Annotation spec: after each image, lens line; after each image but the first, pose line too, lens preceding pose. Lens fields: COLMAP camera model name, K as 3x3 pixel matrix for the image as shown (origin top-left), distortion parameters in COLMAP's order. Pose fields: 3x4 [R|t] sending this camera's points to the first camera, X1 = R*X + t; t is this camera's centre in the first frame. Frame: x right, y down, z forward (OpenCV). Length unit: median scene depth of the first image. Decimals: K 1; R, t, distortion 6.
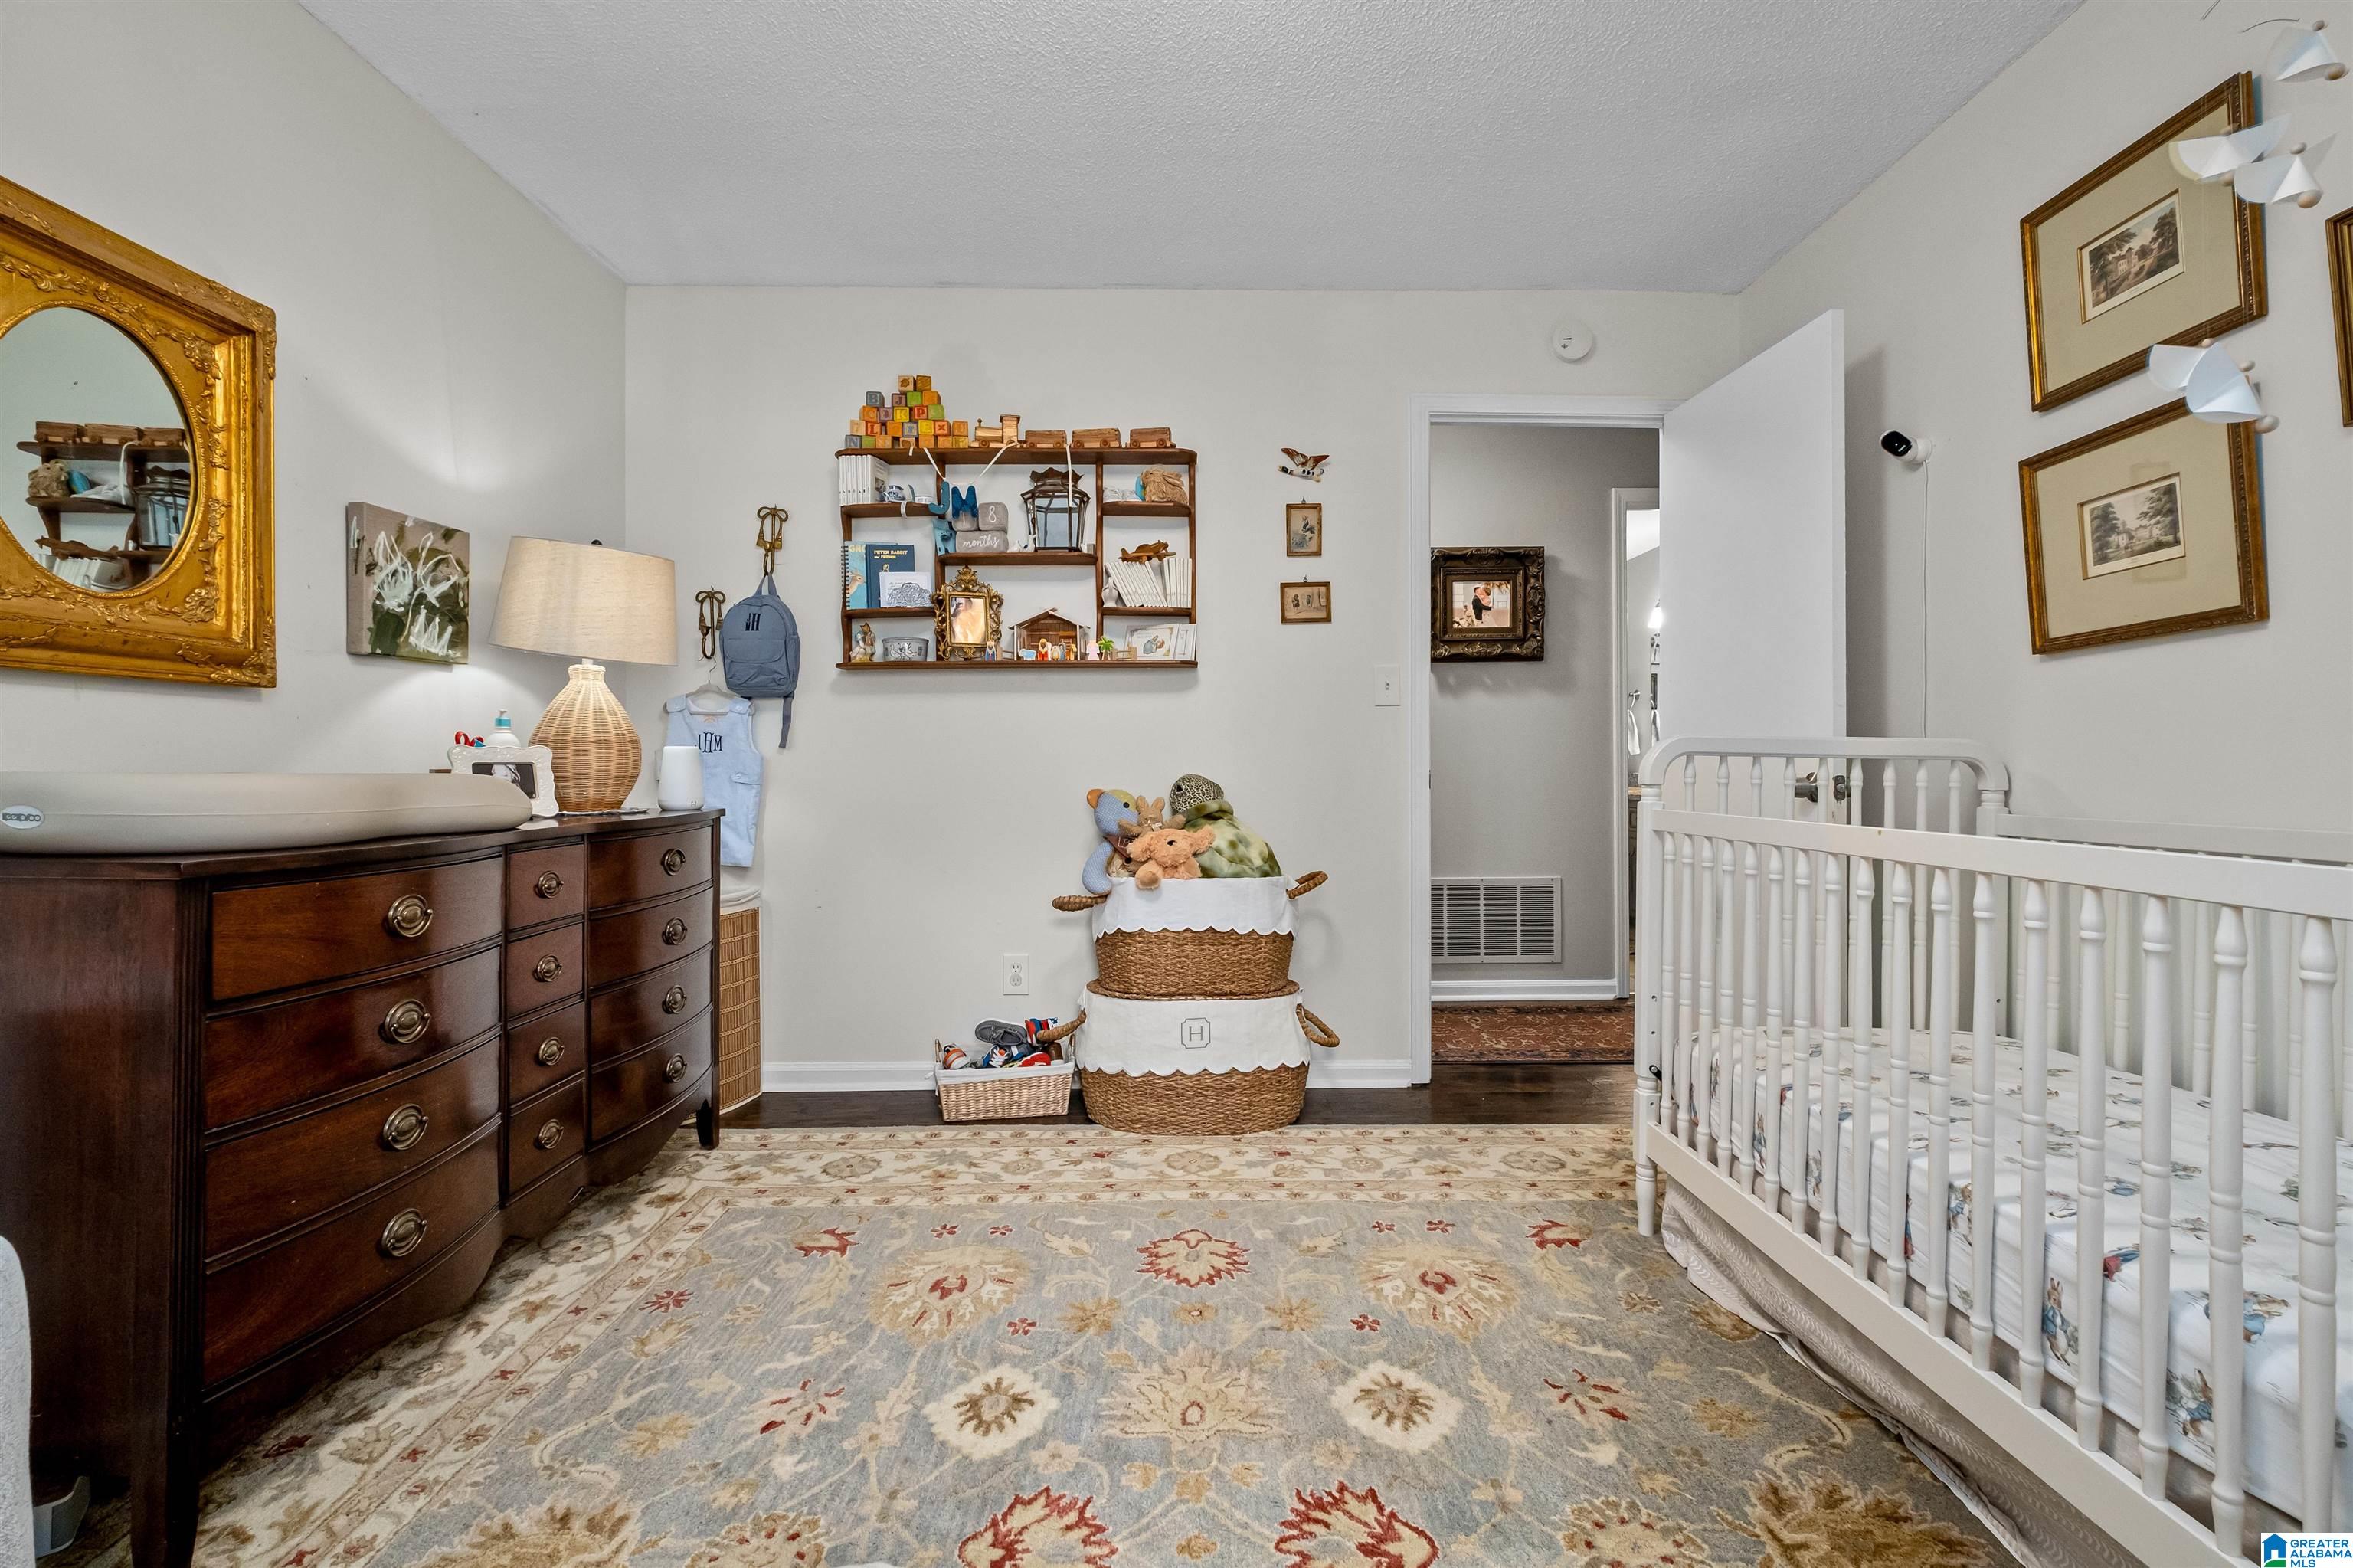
lens RADIAL K [[1023.1, 0, 1189.9], [0, 1023.1, 770.0], [0, 0, 1]] dist [-0.005128, -0.000674]
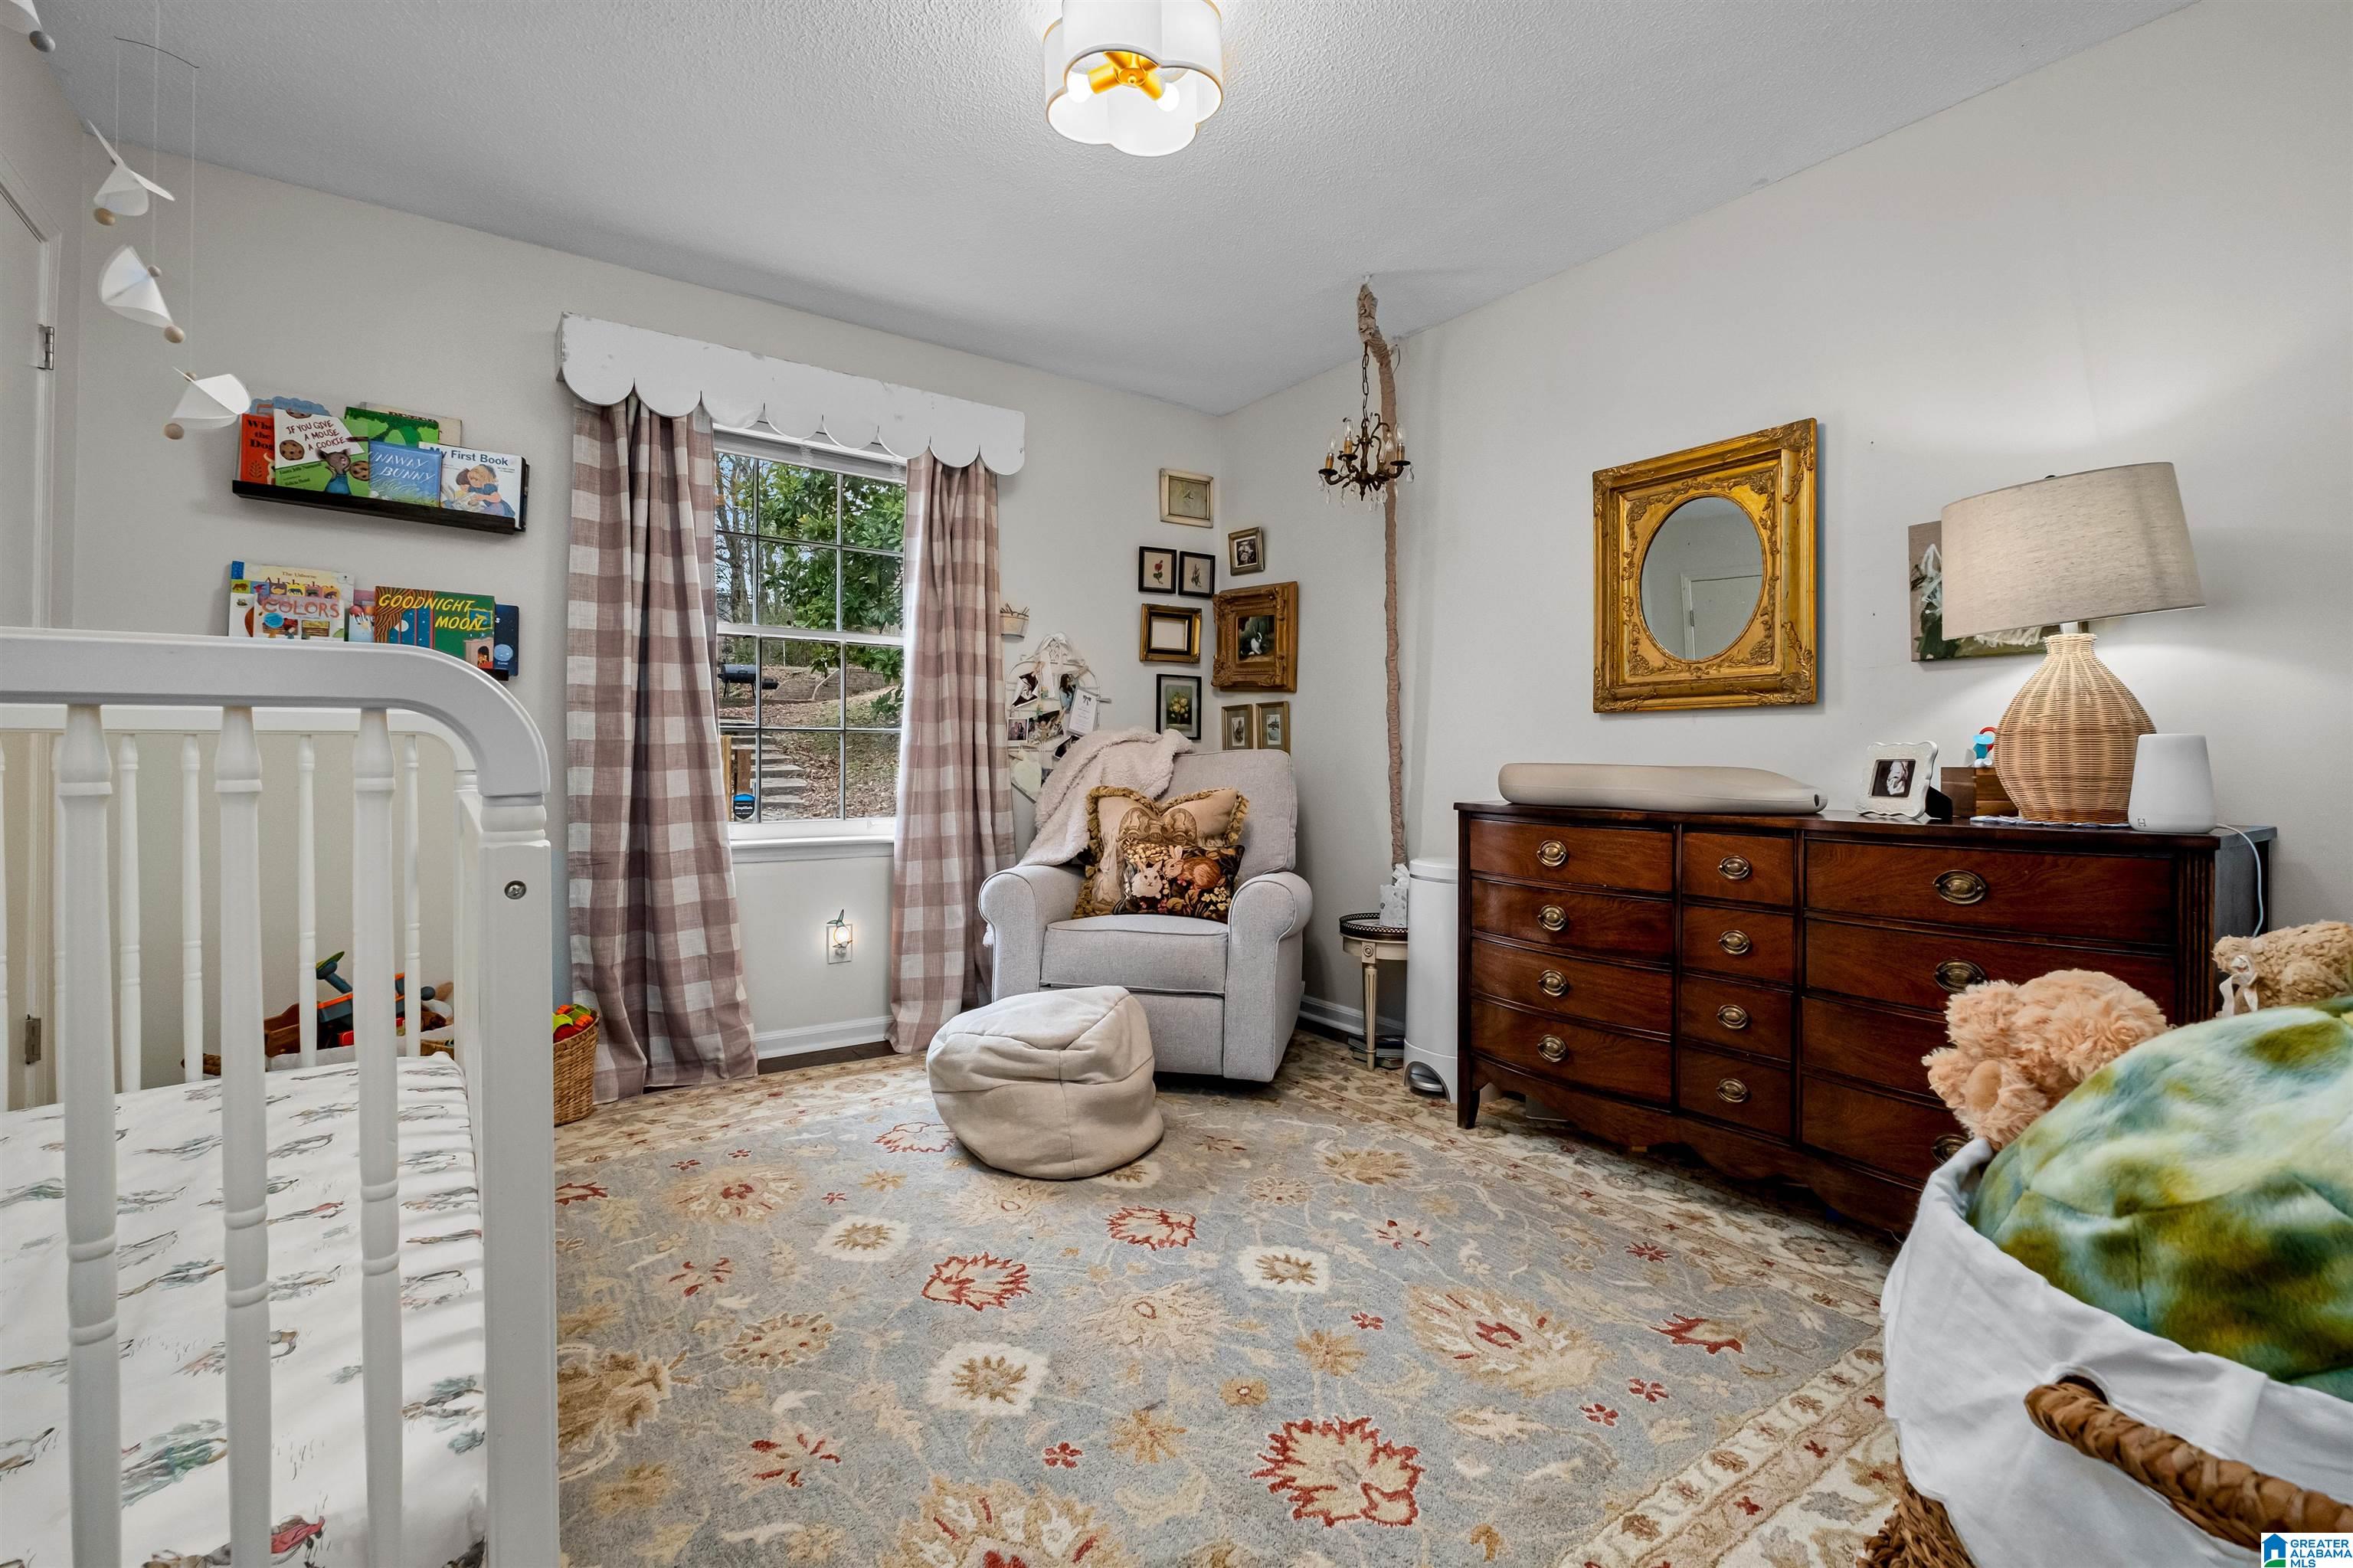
lens RADIAL K [[1023.1, 0, 1189.9], [0, 1023.1, 770.0], [0, 0, 1]] dist [-0.005128, -0.000674]
pose [[-0.810422, -0.001706, -0.585844, 0.571892], [-0.011180, 0.999859, 0.012555, -0.001835], [0.585740, 0.016724, -0.810327, 1.736731]]
